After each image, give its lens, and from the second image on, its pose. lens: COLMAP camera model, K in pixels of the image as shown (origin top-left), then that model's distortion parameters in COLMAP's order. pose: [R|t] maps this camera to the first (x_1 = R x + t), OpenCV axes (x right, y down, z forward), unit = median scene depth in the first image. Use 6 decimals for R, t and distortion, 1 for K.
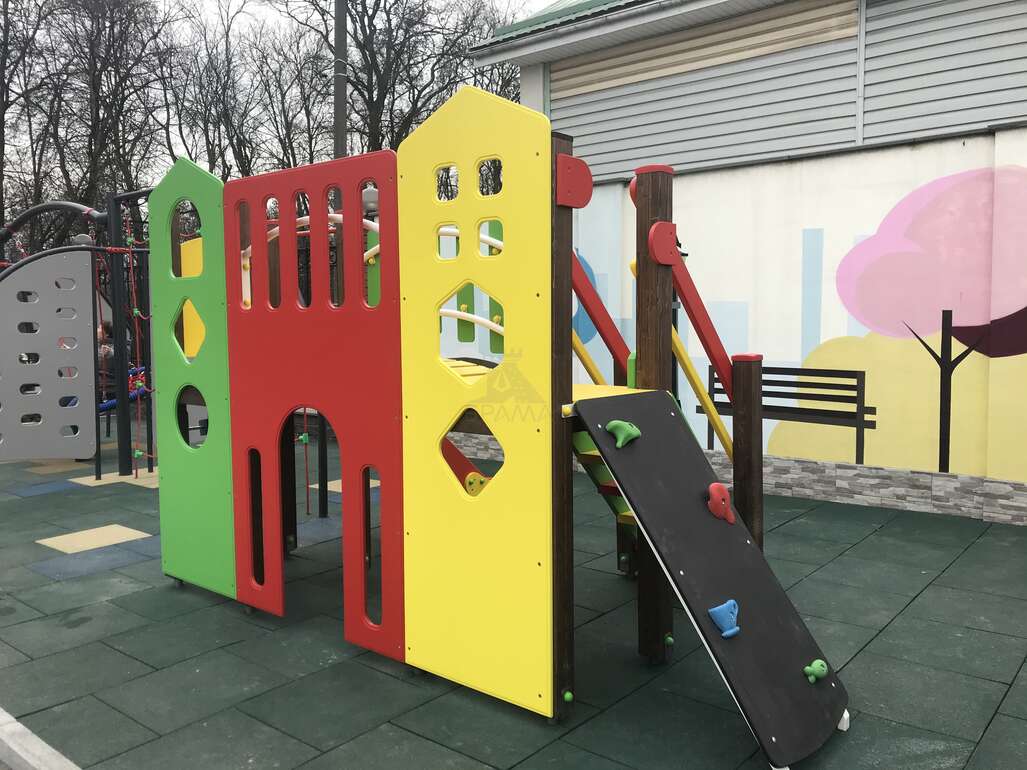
lens RADIAL K [[844.5, 0, 508.6], [0, 844.5, 376.0], [0, 0, 1]] dist [0.006150, 0.000704]
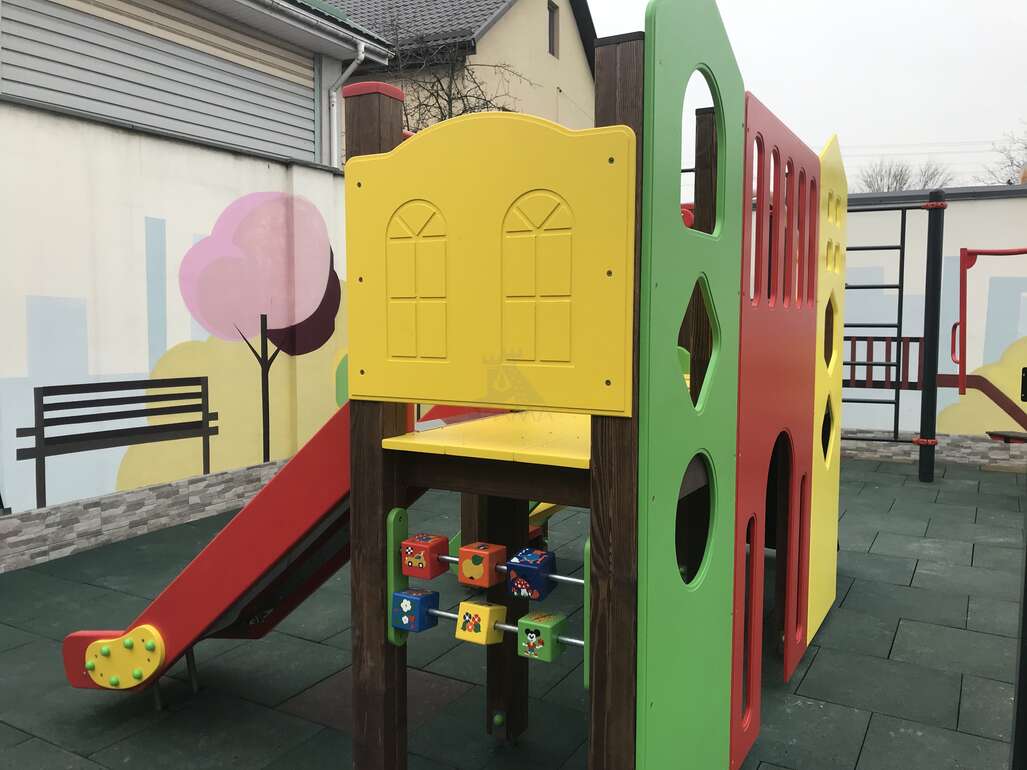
lens RADIAL K [[844.5, 0, 508.6], [0, 844.5, 376.0], [0, 0, 1]] dist [0.006150, 0.000704]
pose [[-0.175857, -0.059403, 0.982622, -0.583216], [0.065317, 0.995274, 0.071857, -0.053067], [-0.982247, 0.076818, -0.171145, 0.828157]]
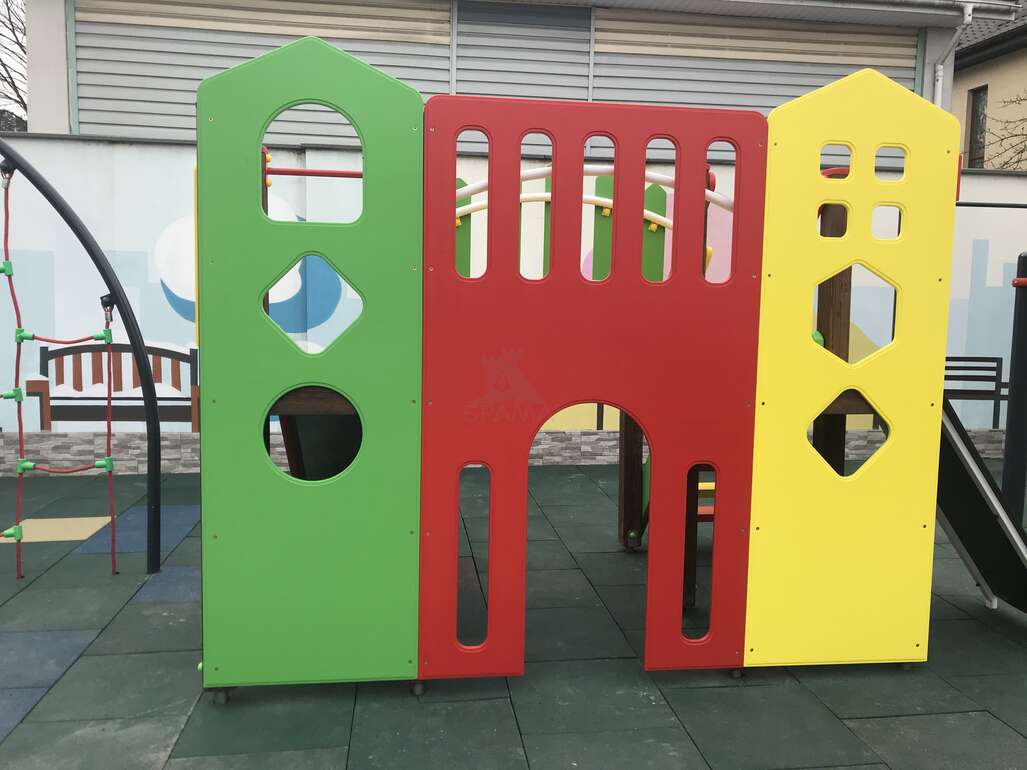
lens RADIAL K [[836.4, 0, 510.2], [0, 836.4, 381.4], [0, 0, 1]] dist [0.016290, -0.013162]
pose [[0.677592, -0.044724, 0.734077, -0.524726], [0.025914, 0.998981, 0.036943, -0.009295], [-0.734981, -0.006009, 0.678061, 0.306801]]
